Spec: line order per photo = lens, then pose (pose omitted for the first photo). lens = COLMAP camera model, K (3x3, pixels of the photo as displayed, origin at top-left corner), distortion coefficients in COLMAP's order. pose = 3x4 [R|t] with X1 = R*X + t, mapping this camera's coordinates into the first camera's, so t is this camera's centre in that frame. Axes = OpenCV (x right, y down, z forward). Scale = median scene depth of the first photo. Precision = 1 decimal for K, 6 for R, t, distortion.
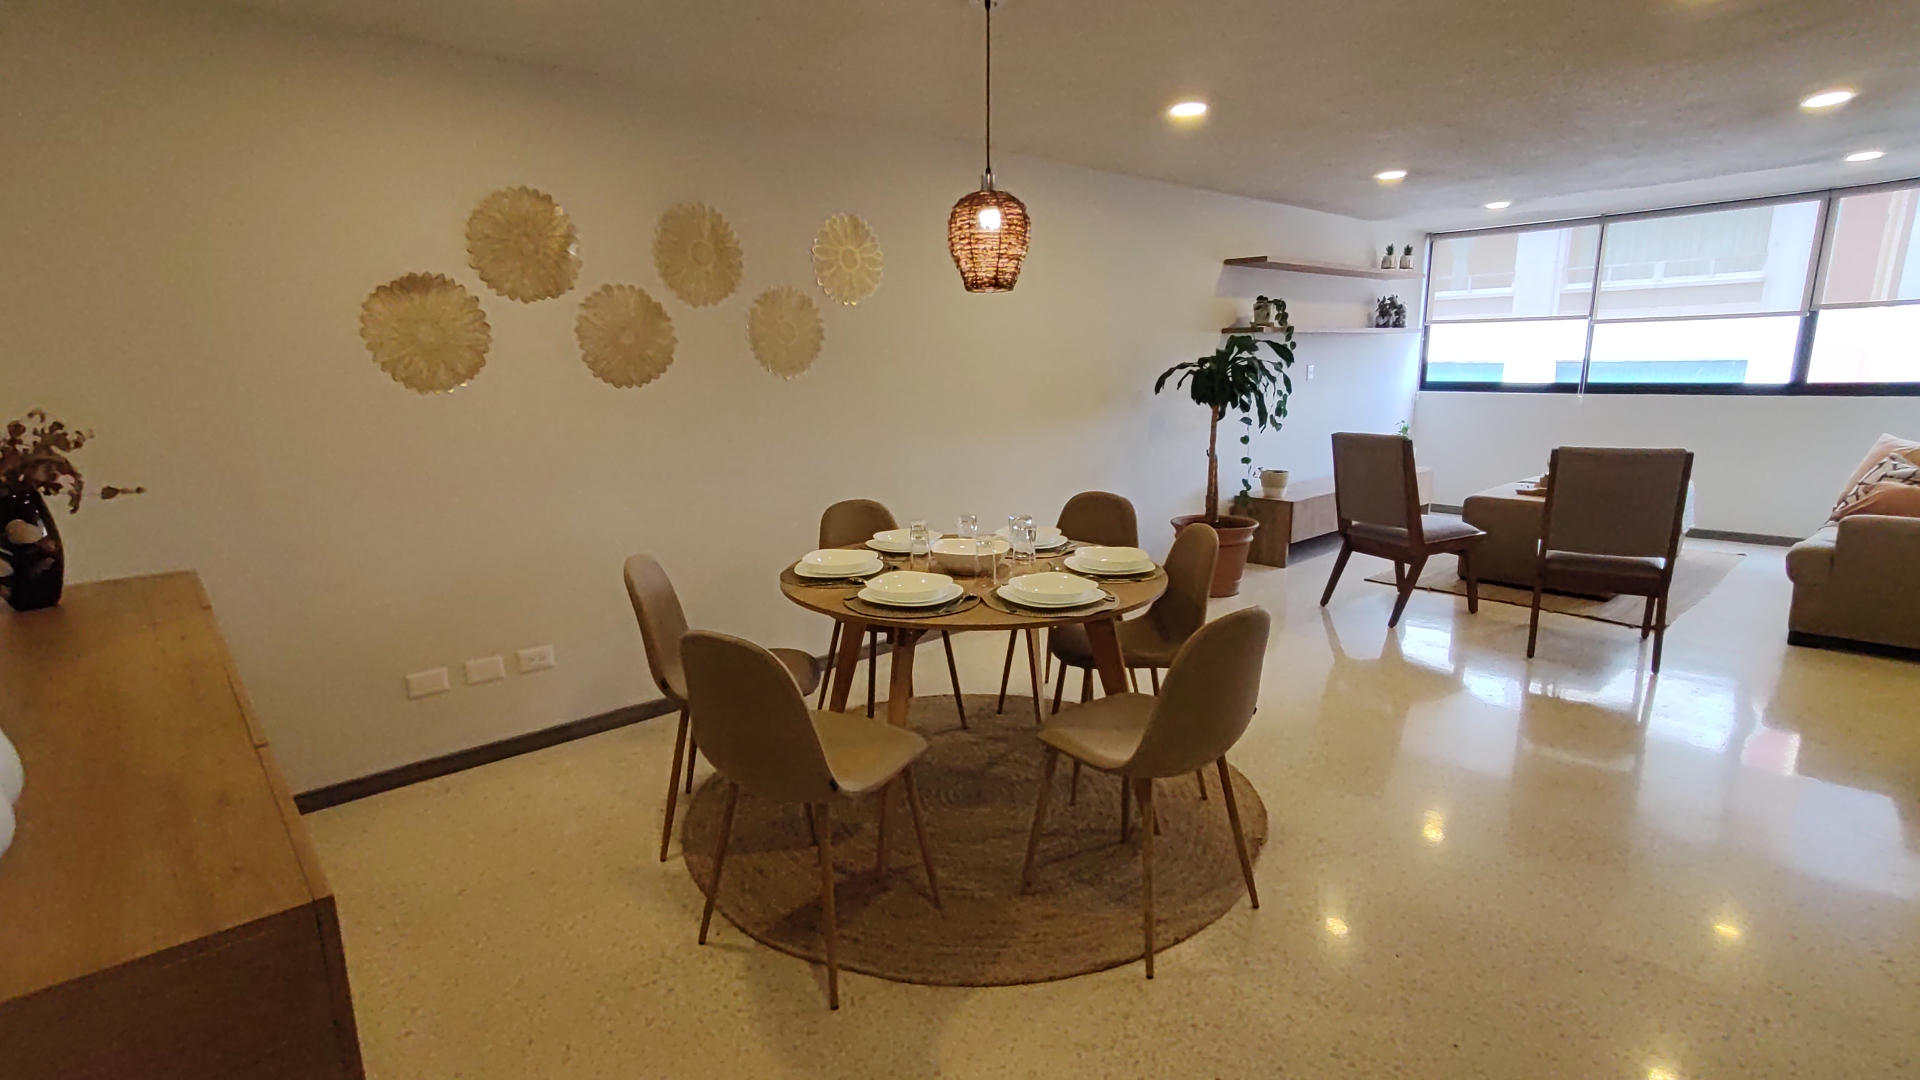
lens RADIAL K [[899.4, 0, 960.0], [0, 899.4, 540.0], [0, 0, 1]] dist [0.000928, 0.000371]
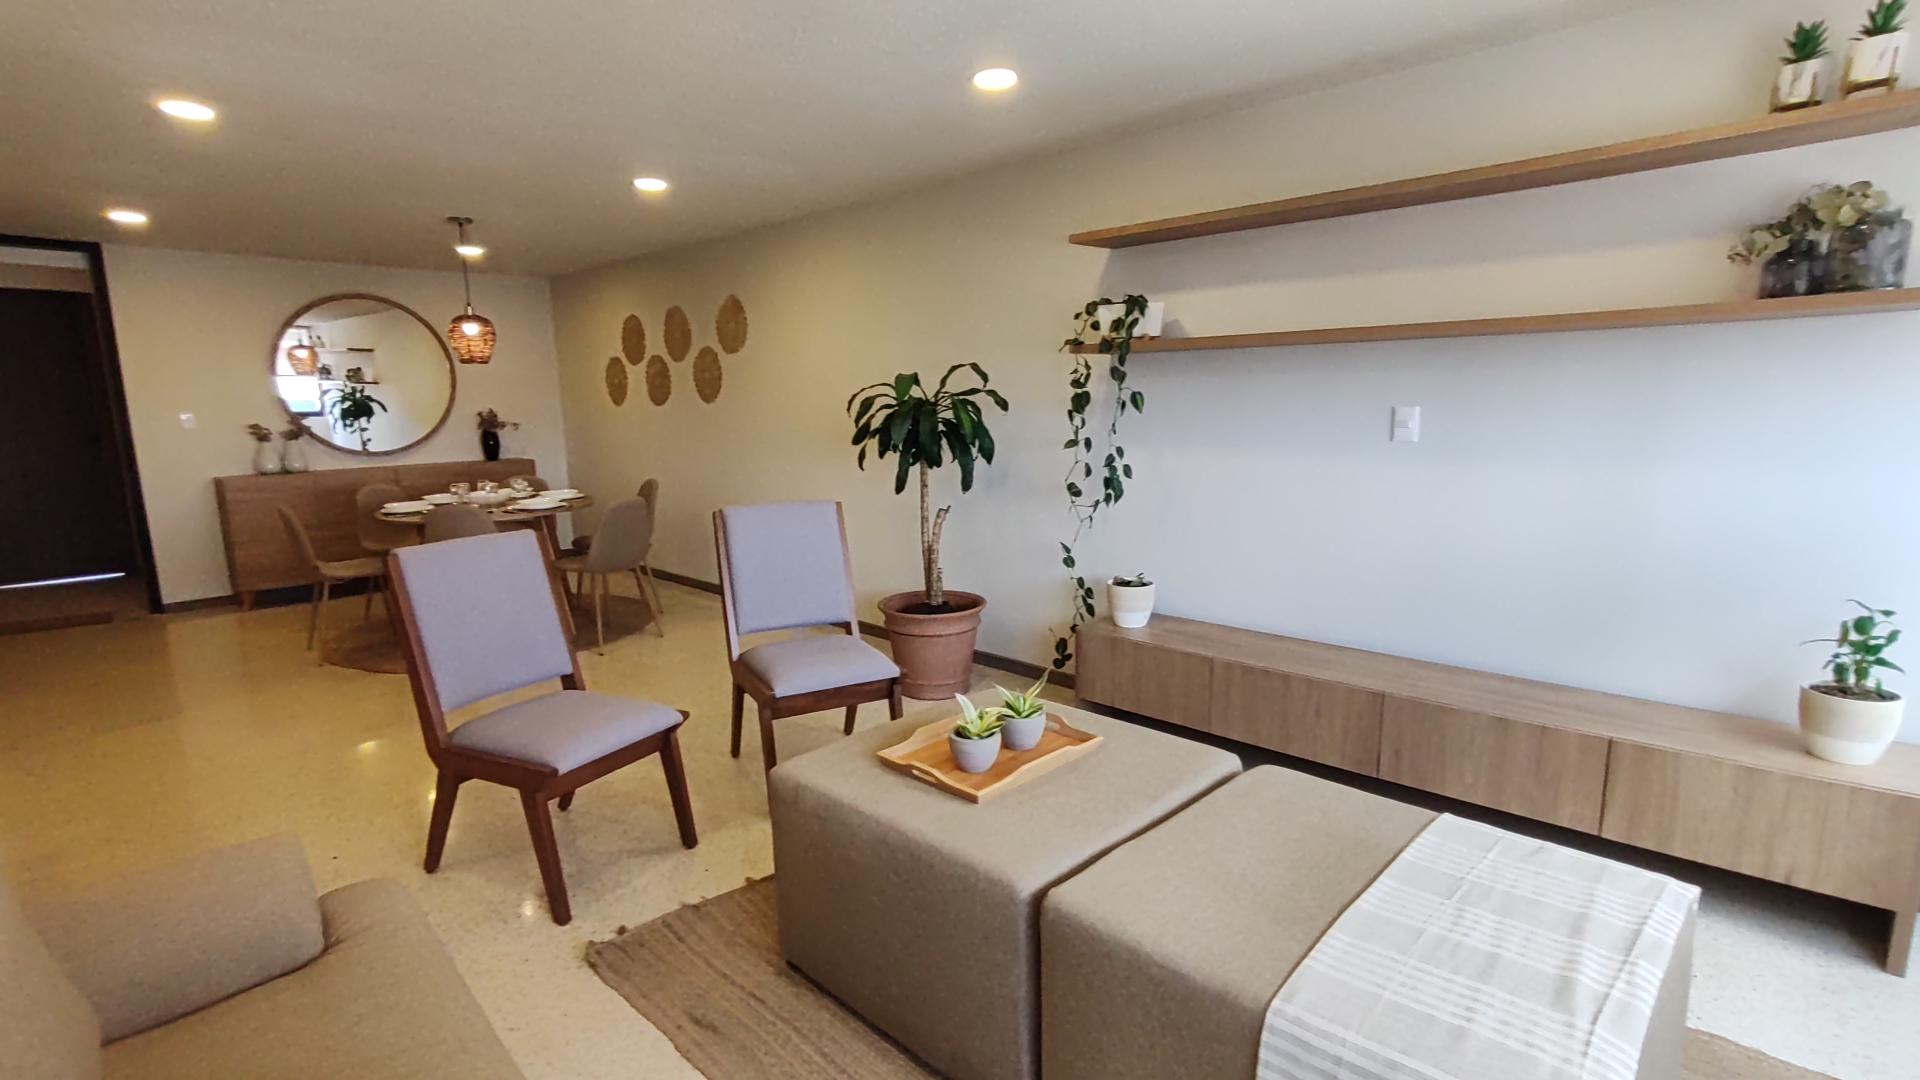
lens RADIAL K [[899.4, 0, 960.0], [0, 899.4, 540.0], [0, 0, 1]] dist [0.000928, 0.000371]
pose [[0.103234, 0.184425, -0.977410, 0.807813], [-0.176298, 0.970494, 0.164499, -0.163769], [0.978908, 0.155334, 0.132702, 0.721741]]
